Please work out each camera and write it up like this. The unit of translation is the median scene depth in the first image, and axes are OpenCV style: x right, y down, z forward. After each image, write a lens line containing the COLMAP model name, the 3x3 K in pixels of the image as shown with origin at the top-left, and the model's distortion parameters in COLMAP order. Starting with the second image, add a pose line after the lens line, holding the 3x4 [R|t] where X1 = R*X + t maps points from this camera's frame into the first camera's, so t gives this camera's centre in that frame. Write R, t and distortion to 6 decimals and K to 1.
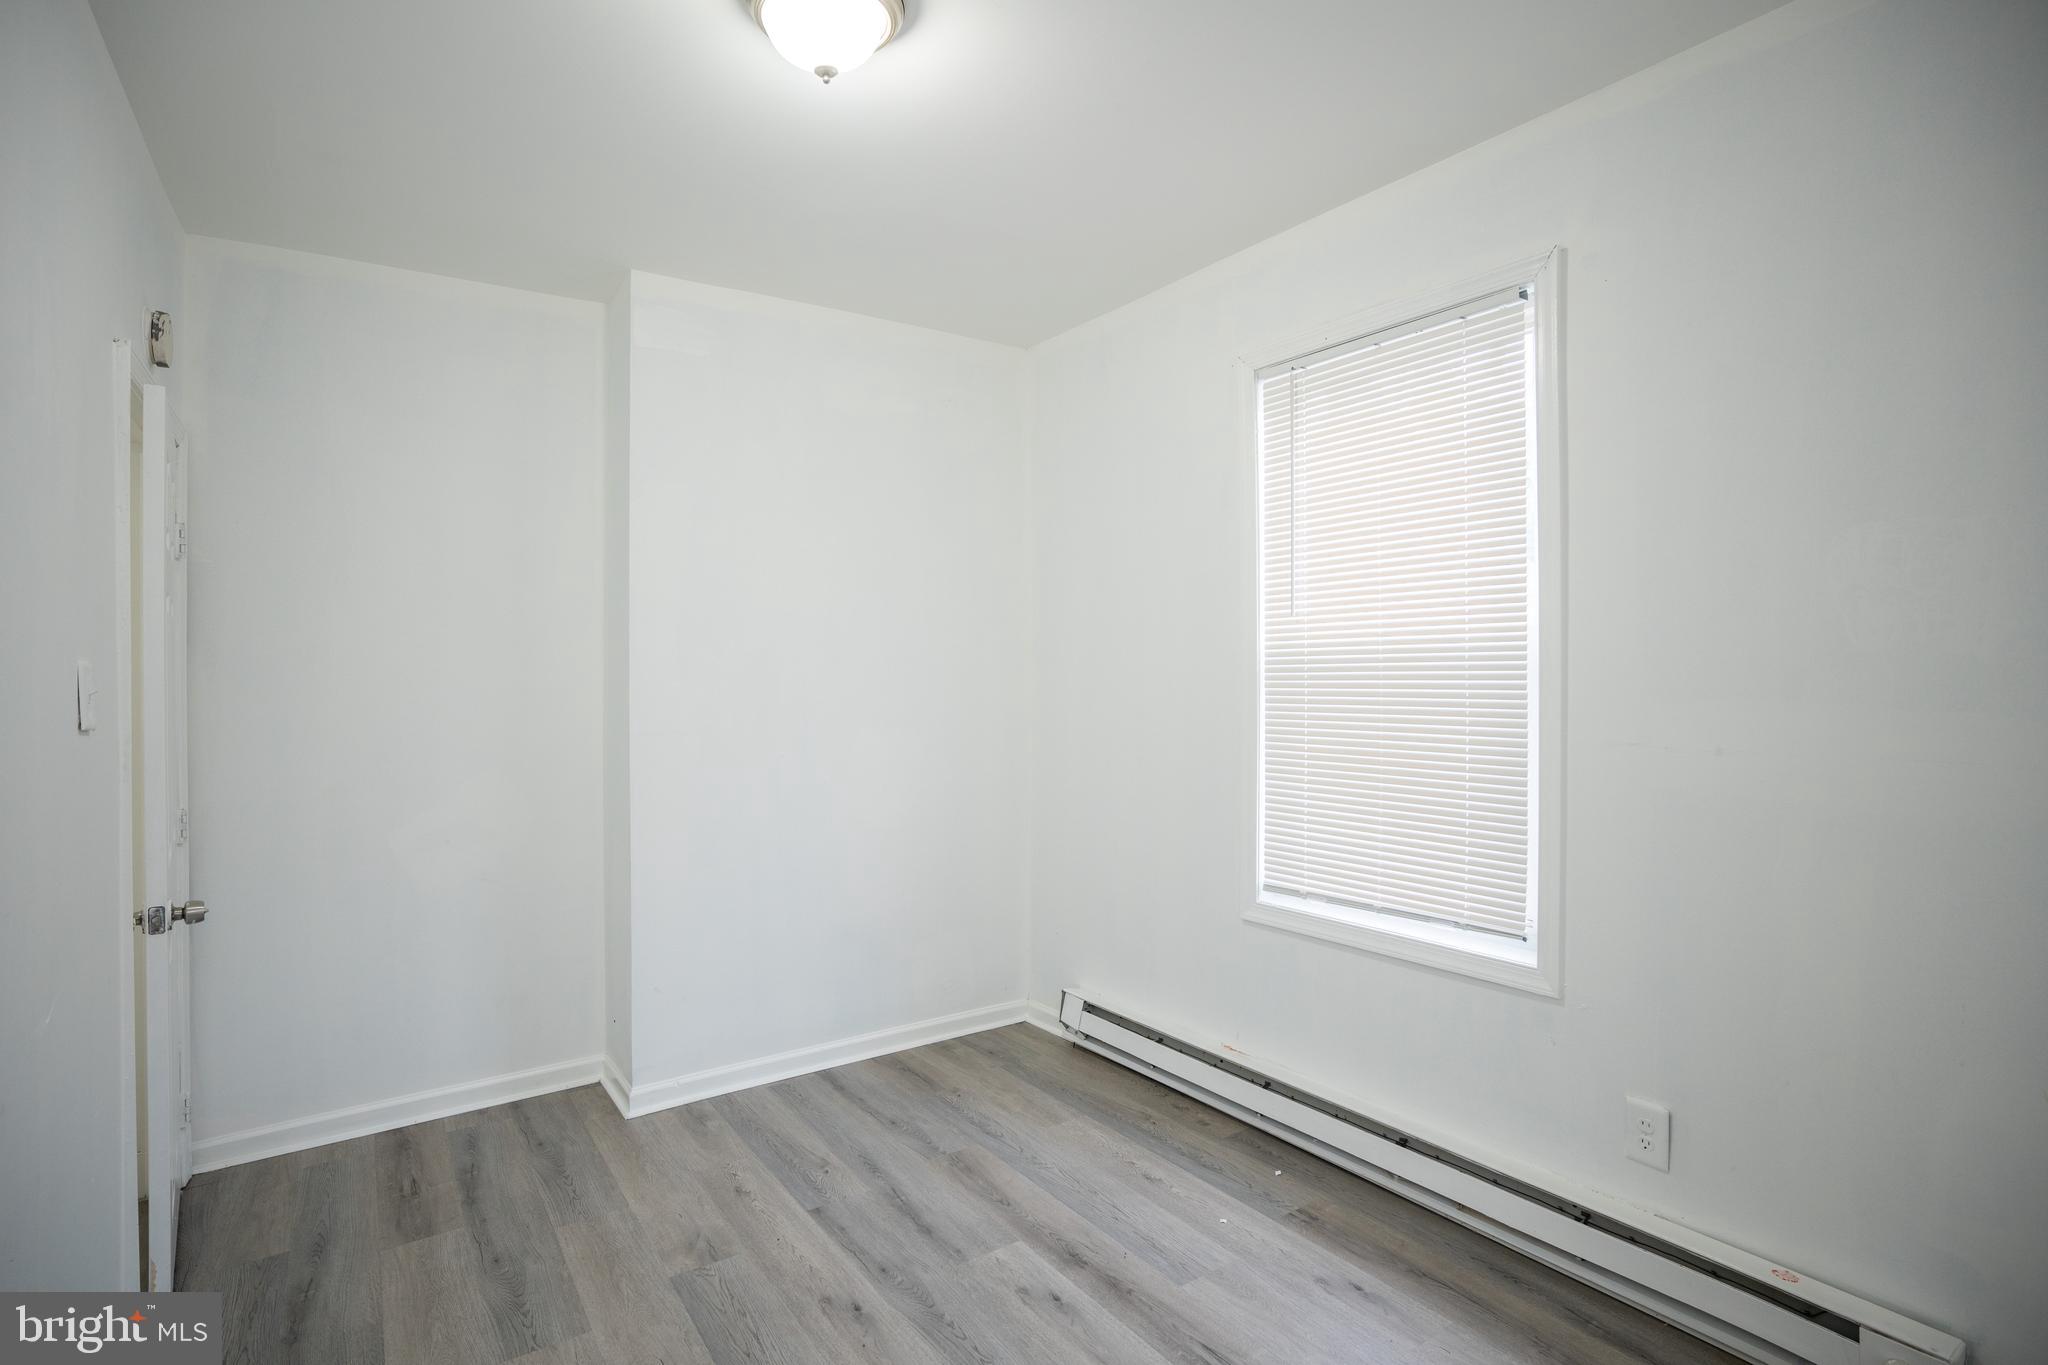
lens RADIAL K [[1018.7, 0, 1024.0], [0, 1018.7, 682.5], [0, 0, 1]] dist [-0.074373, 0.037283]
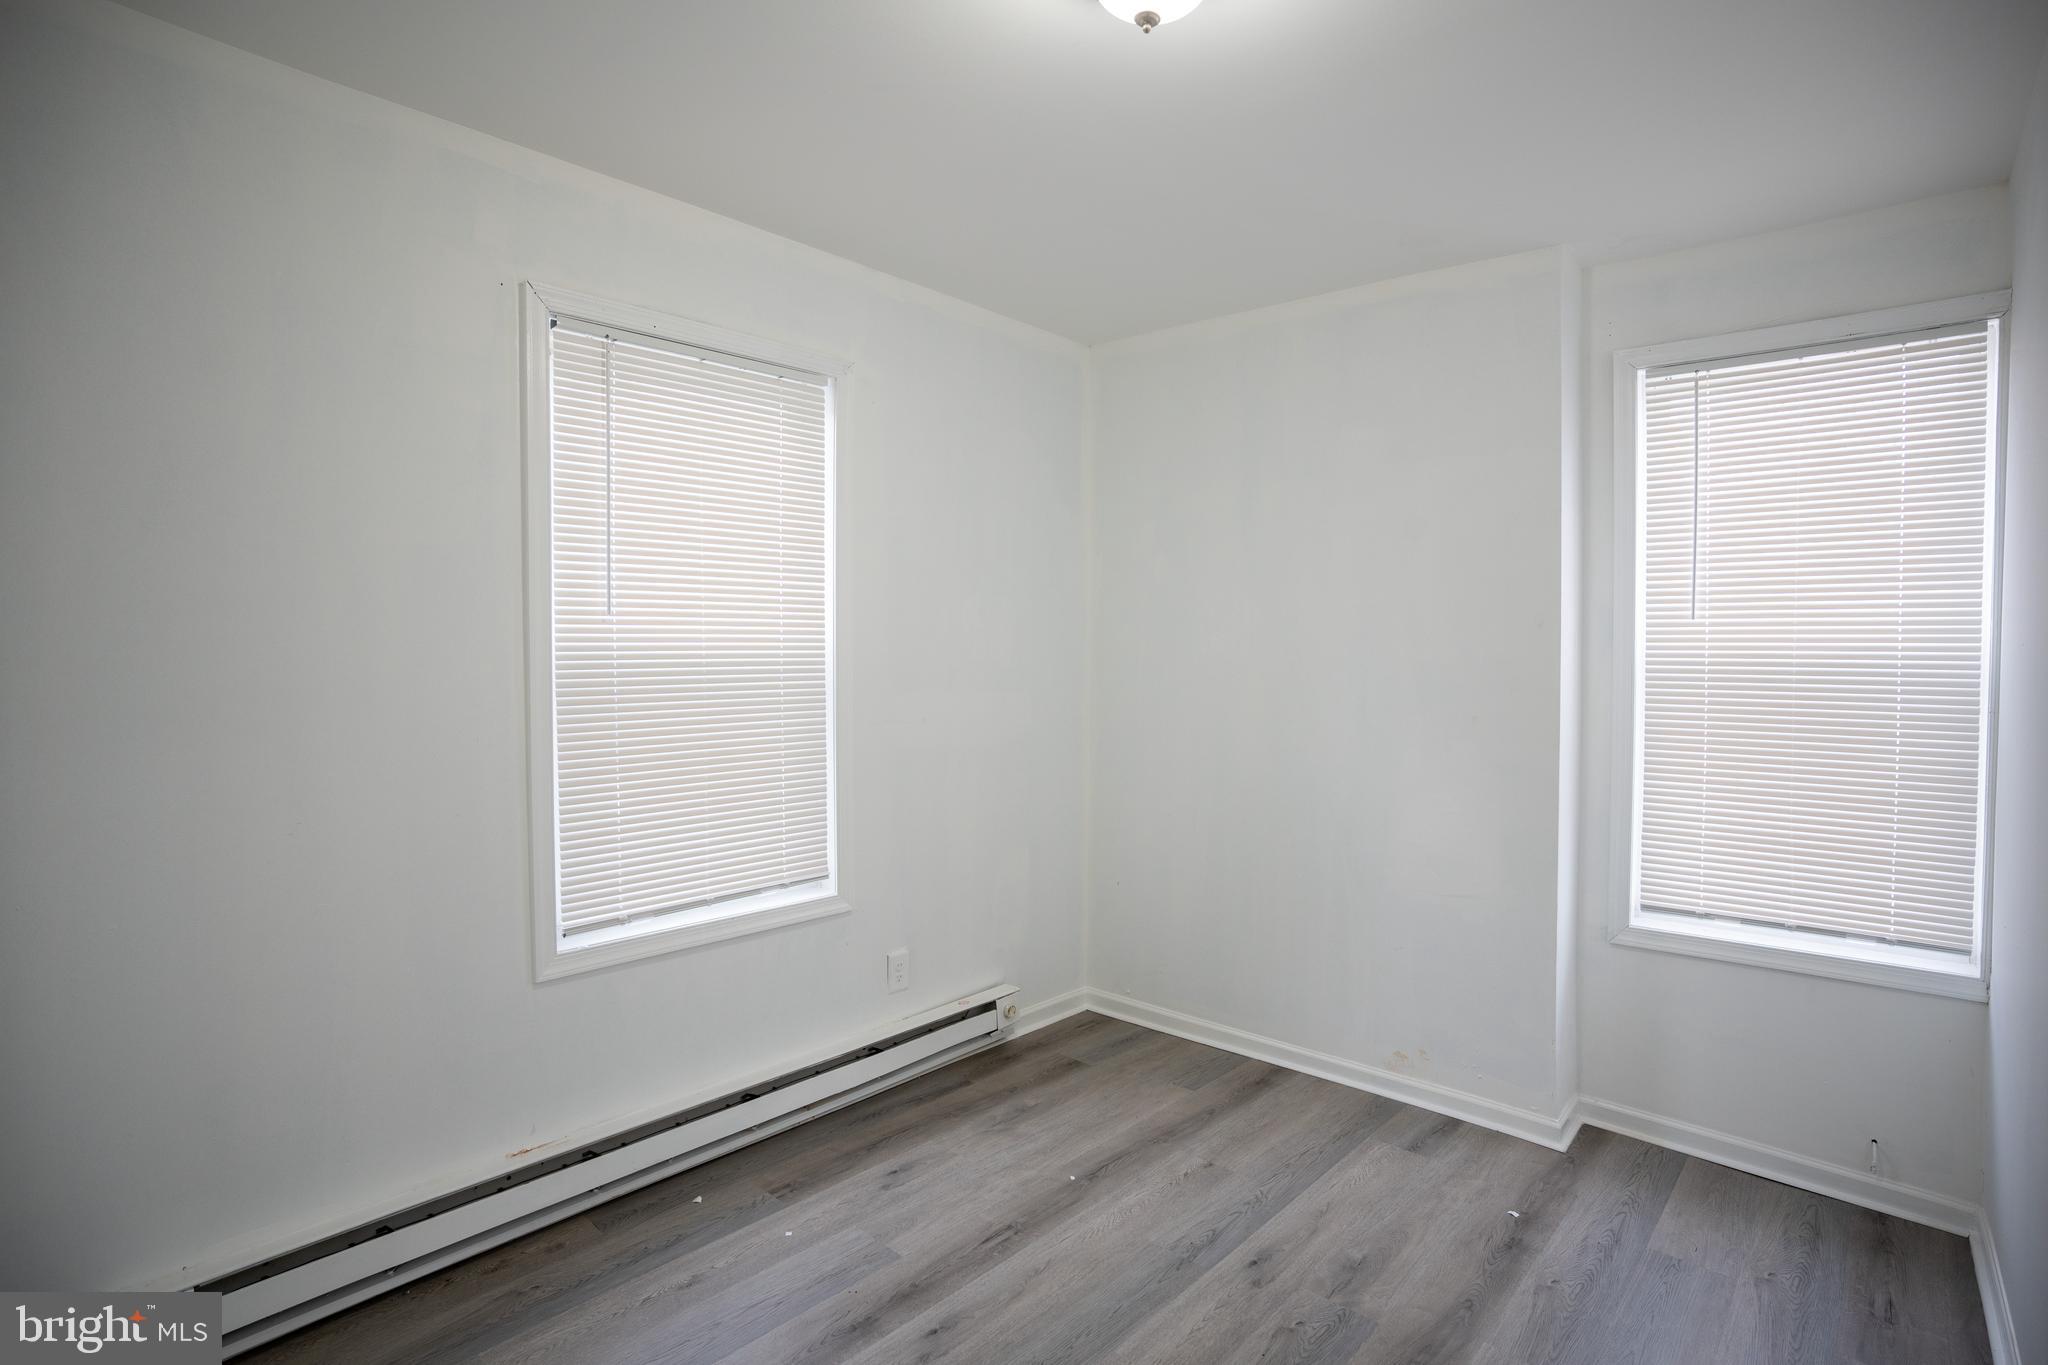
lens RADIAL K [[1018.7, 0, 1024.0], [0, 1018.7, 682.5], [0, 0, 1]] dist [-0.074373, 0.037283]
pose [[-0.238003, -0.029066, 0.970829, -0.792973], [0.004926, 0.999503, 0.031132, -0.036848], [-0.971252, 0.012192, -0.237742, 0.992408]]
